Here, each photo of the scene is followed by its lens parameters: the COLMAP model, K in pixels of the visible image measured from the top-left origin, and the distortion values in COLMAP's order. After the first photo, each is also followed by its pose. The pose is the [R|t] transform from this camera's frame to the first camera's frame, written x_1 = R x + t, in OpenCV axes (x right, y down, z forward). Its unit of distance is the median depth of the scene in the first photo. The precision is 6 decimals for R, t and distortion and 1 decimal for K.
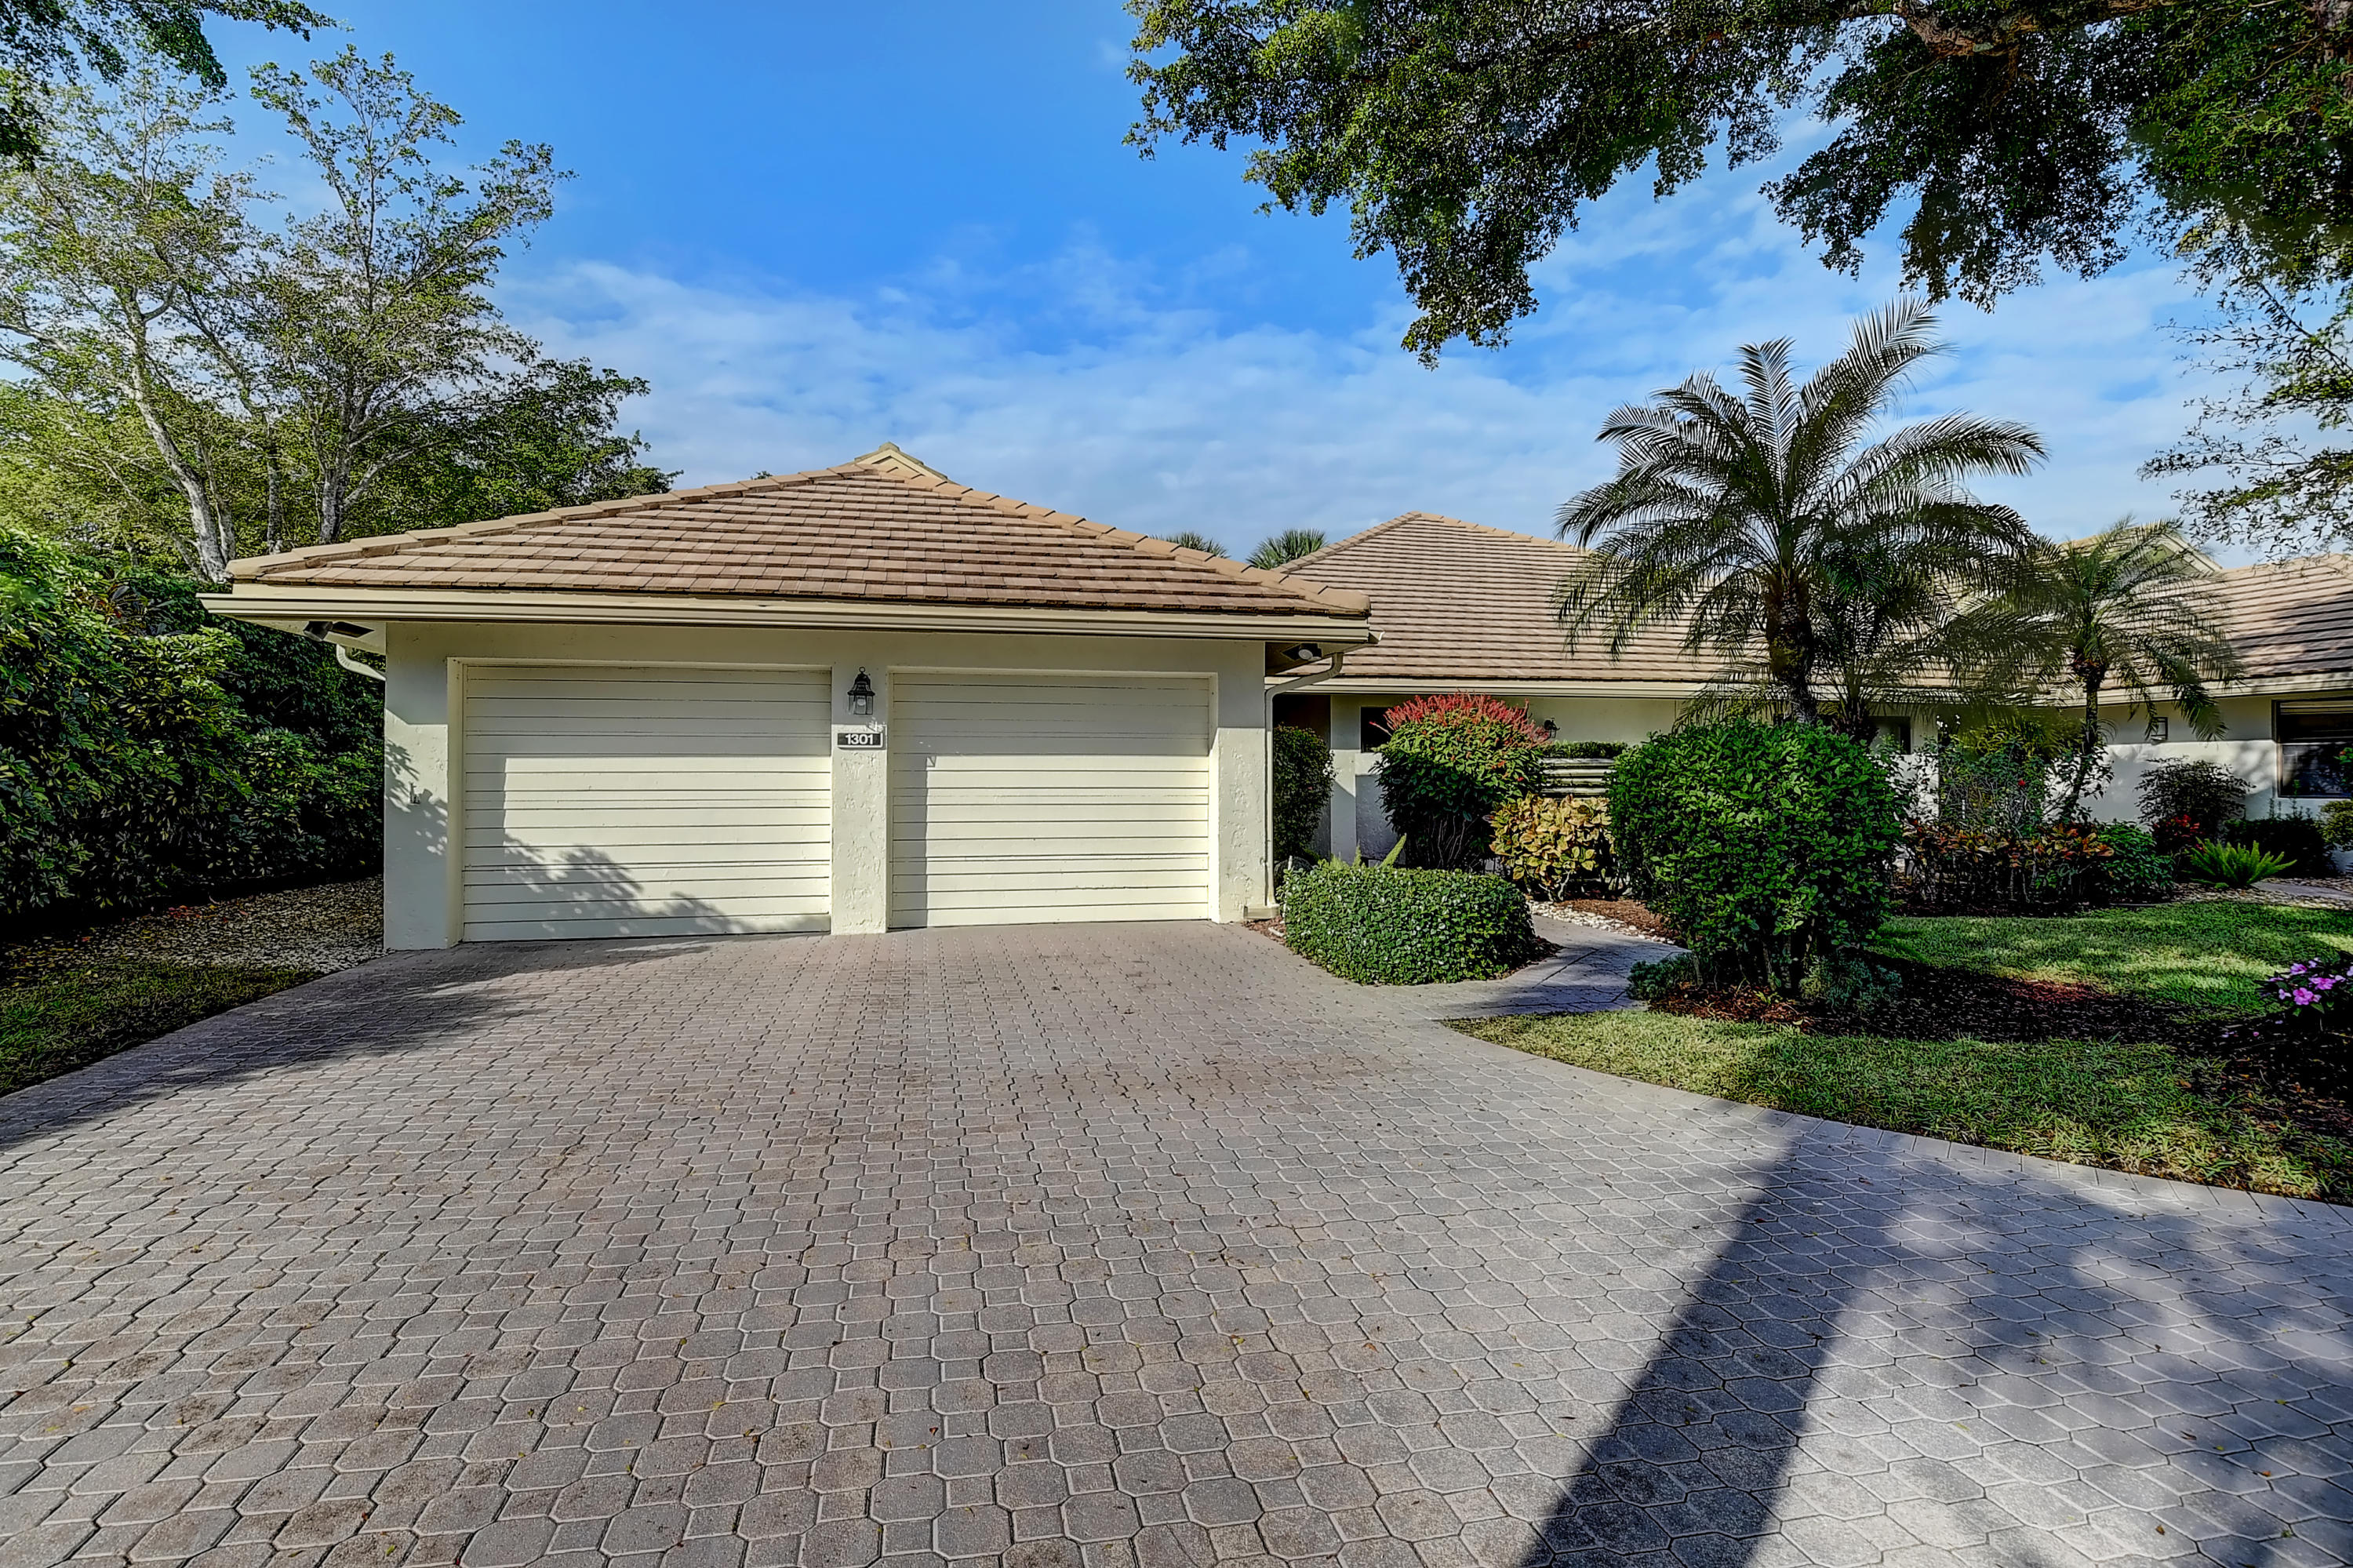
lens RADIAL K [[1140.0, 0, 1176.7], [0, 1140.0, 777.8], [0, 0, 1]] dist [-0.018059, -0.000704]
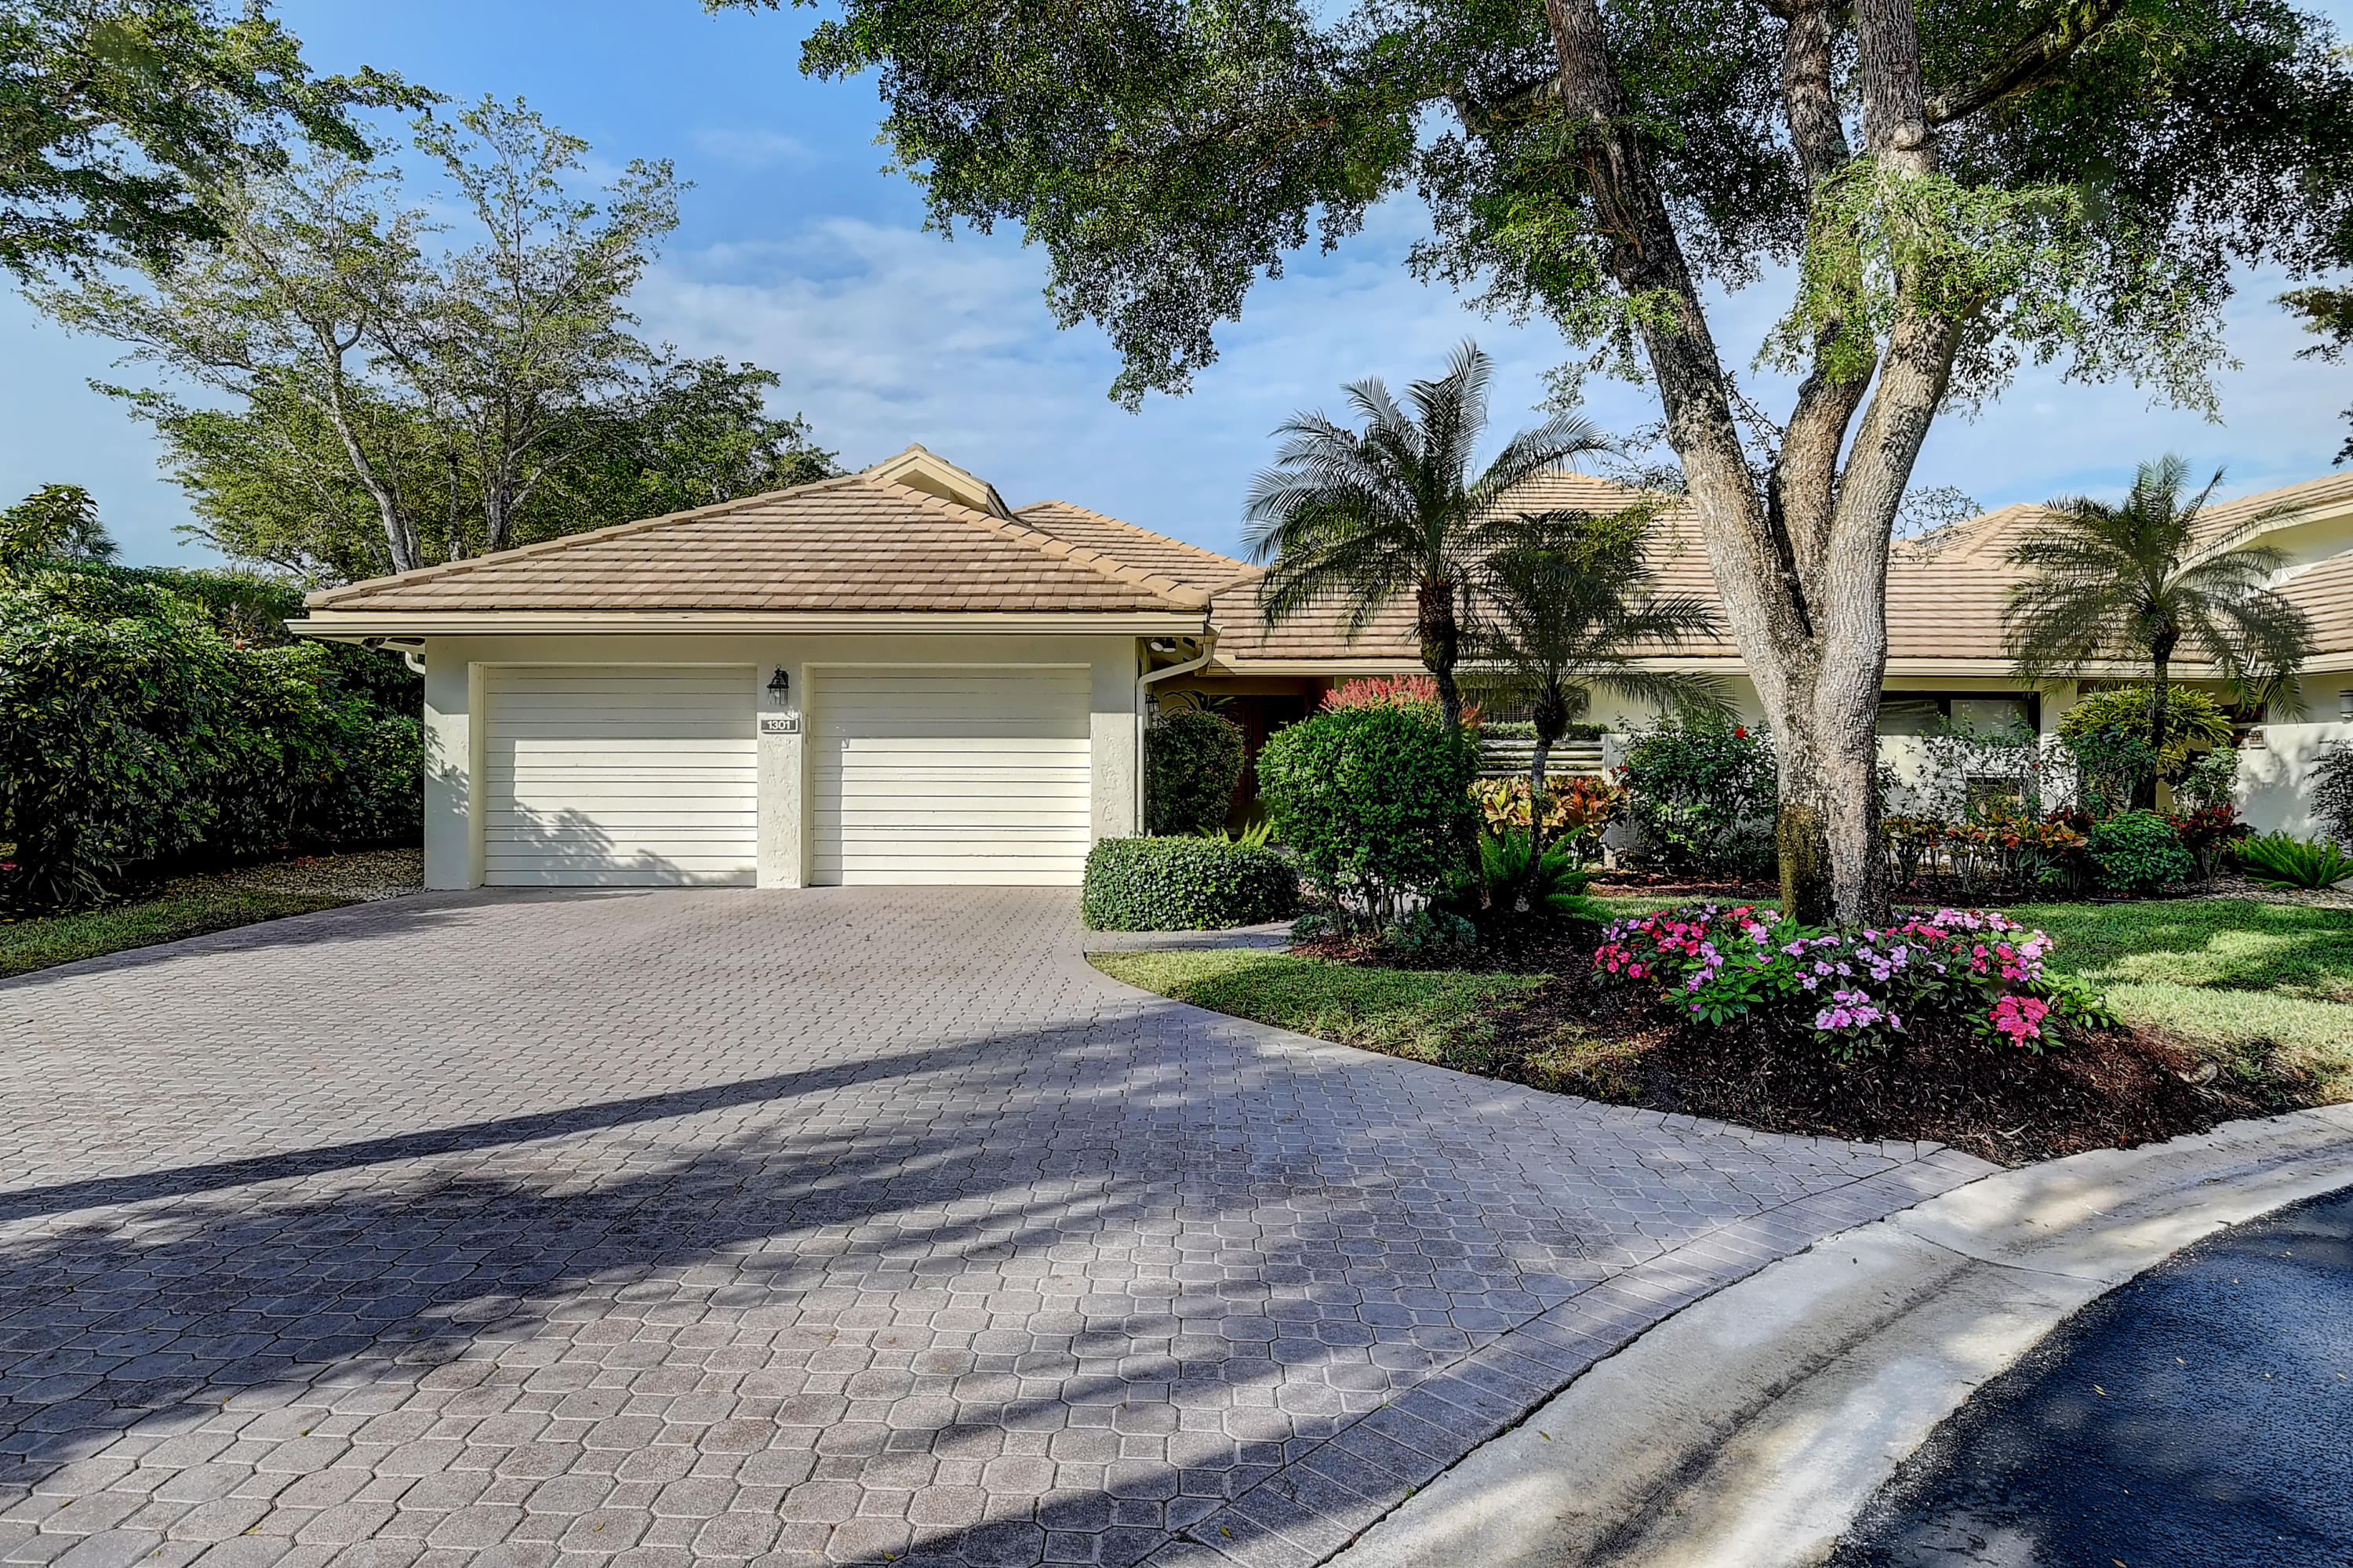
lens RADIAL K [[1304.2, 0, 1176.1], [0, 1304.2, 781.5], [0, 0, 1]] dist [0.004099, -0.000114]
pose [[0.976342, 0.006159, -0.216143, 0.409704], [-0.002714, 0.999865, 0.016230, 0.002313], [0.216214, -0.015259, 0.976227, -0.242508]]
